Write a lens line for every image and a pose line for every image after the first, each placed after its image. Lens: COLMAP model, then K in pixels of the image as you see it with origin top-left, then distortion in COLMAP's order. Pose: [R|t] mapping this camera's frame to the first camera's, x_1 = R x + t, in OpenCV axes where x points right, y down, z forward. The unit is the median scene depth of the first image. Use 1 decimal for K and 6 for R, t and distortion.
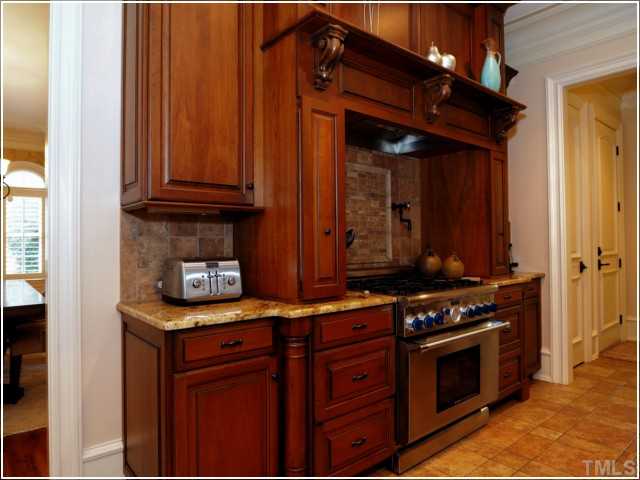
lens RADIAL K [[393.7, 0, 320.0], [0, 393.7, 240.0], [0, 0, 1]] dist [-0.005230, -0.000046]
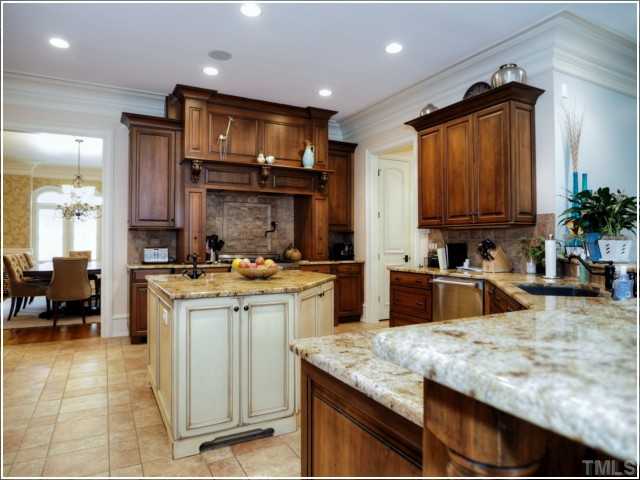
lens RADIAL K [[405.1, 0, 320.0], [0, 405.1, 240.0], [0, 0, 1]] dist [0.082774, 0.000328]
pose [[0.983477, 0.002321, -0.181016, 0.950637], [-0.003239, 0.999983, -0.004771, 0.004928], [0.181002, 0.005278, 0.983469, -1.110996]]
